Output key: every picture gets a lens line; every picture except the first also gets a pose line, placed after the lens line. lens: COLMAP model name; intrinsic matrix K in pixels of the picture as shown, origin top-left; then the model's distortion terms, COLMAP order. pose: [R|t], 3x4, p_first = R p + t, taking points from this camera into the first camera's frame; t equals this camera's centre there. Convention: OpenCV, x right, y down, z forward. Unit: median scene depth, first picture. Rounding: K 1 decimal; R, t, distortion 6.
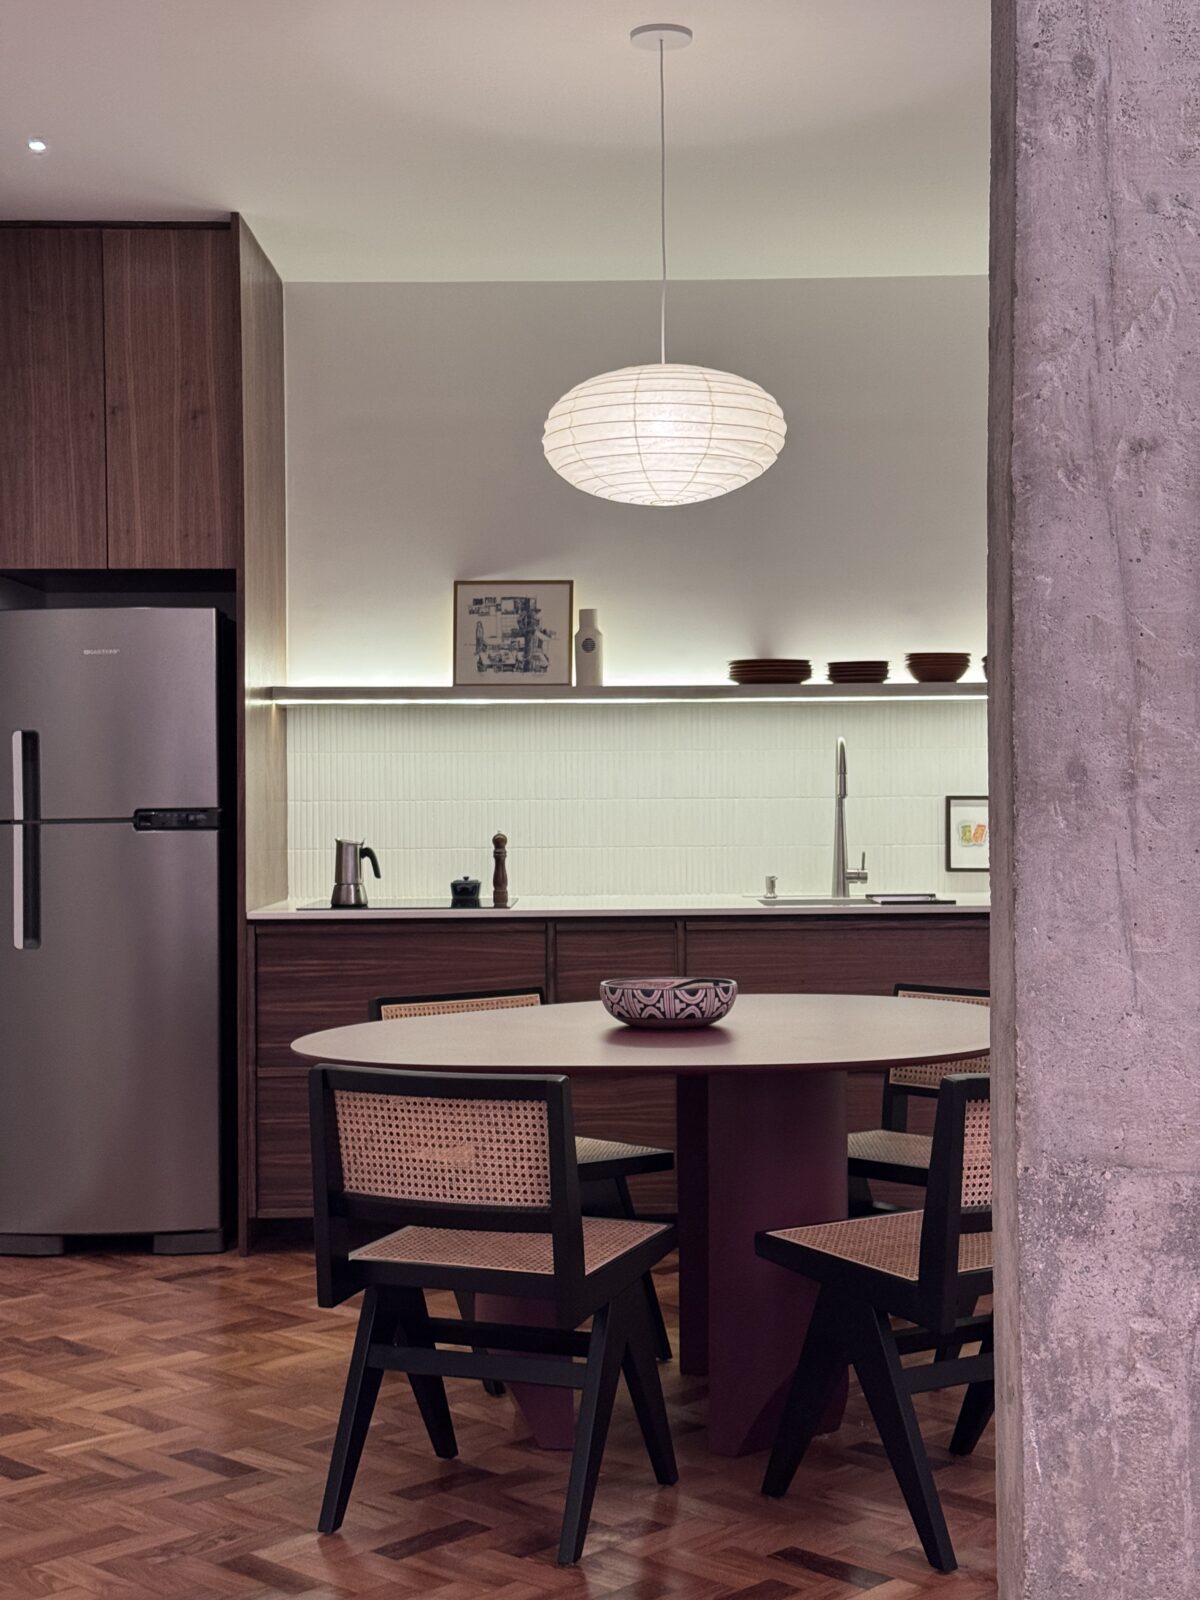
lens RADIAL K [[2230.5, 0, 597.5], [0, 2230.5, 805.1], [0, 0, 1]] dist [0.342713, -0.863590]
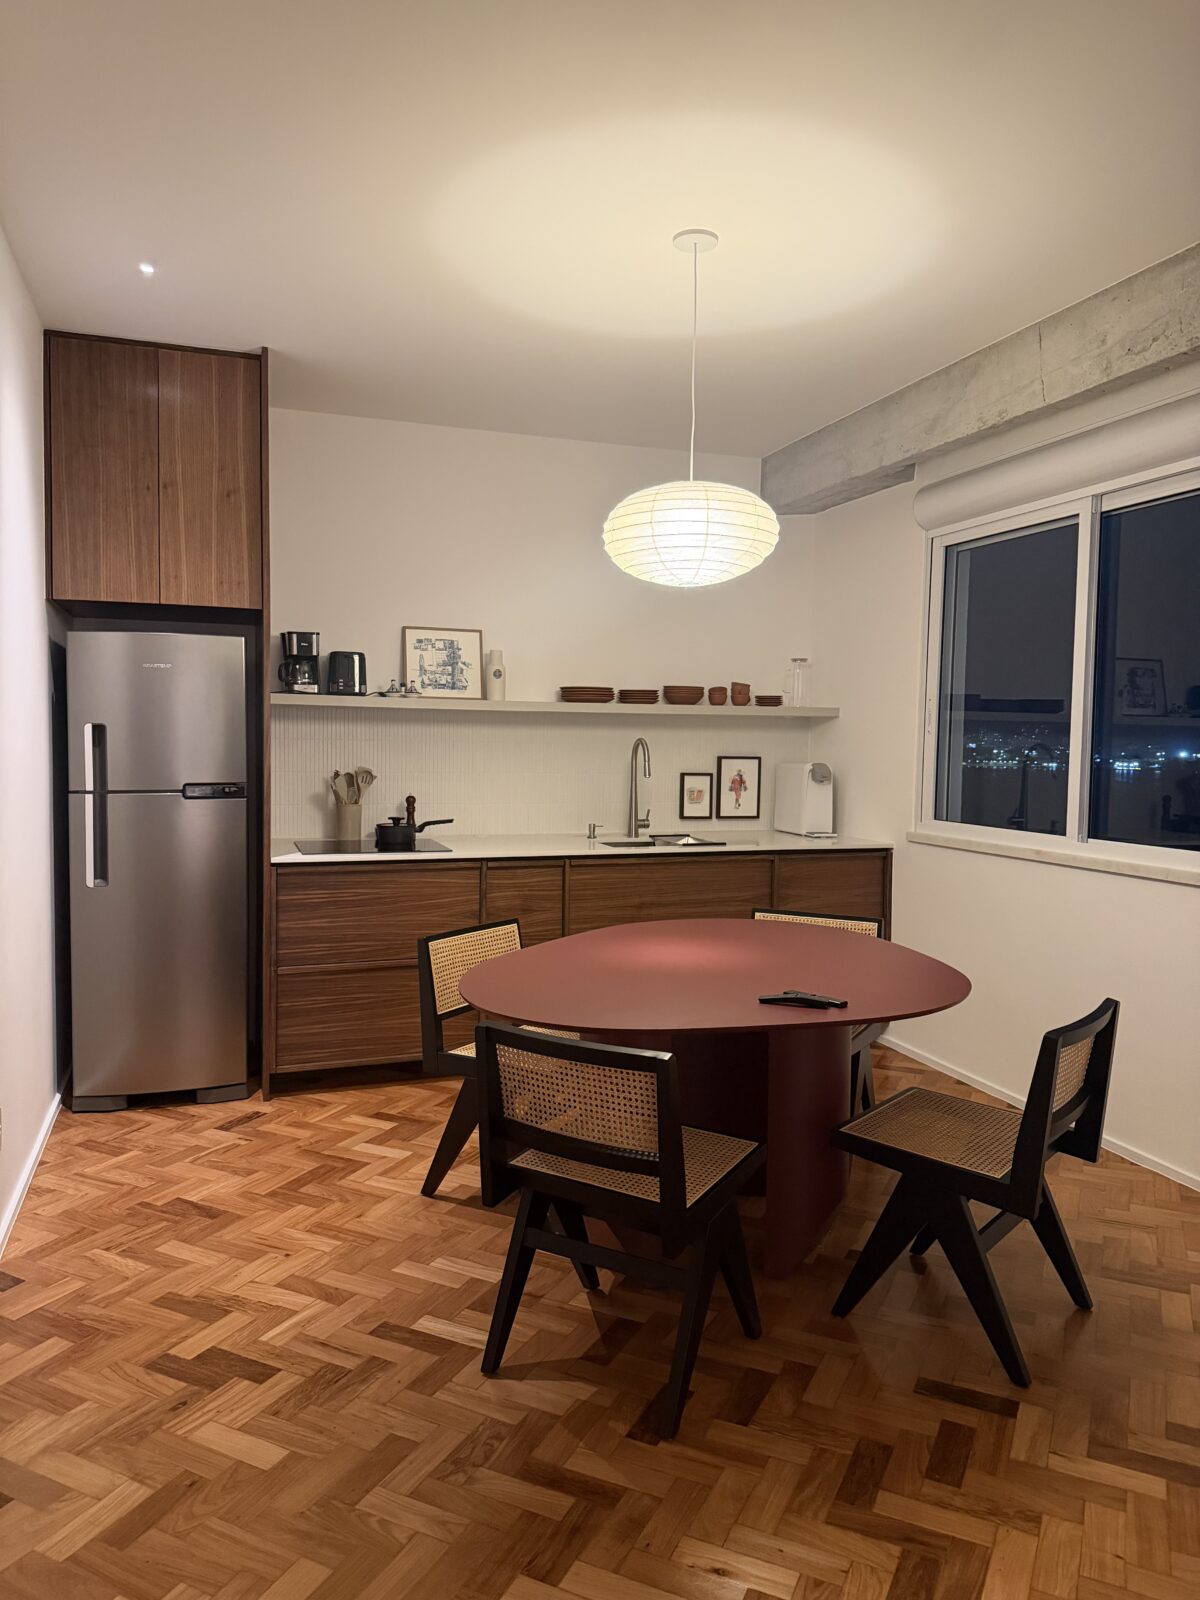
lens RADIAL K [[1127.8, 0, 600.0], [0, 1127.8, 800.0], [0, 0, 1]] dist [0.136740, -0.196487]
pose [[0.947407, 0.001804, 0.320025, -0.186696], [-0.017941, 0.998711, 0.047483, -0.025136], [-0.319527, -0.050727, 0.946218, 0.267615]]
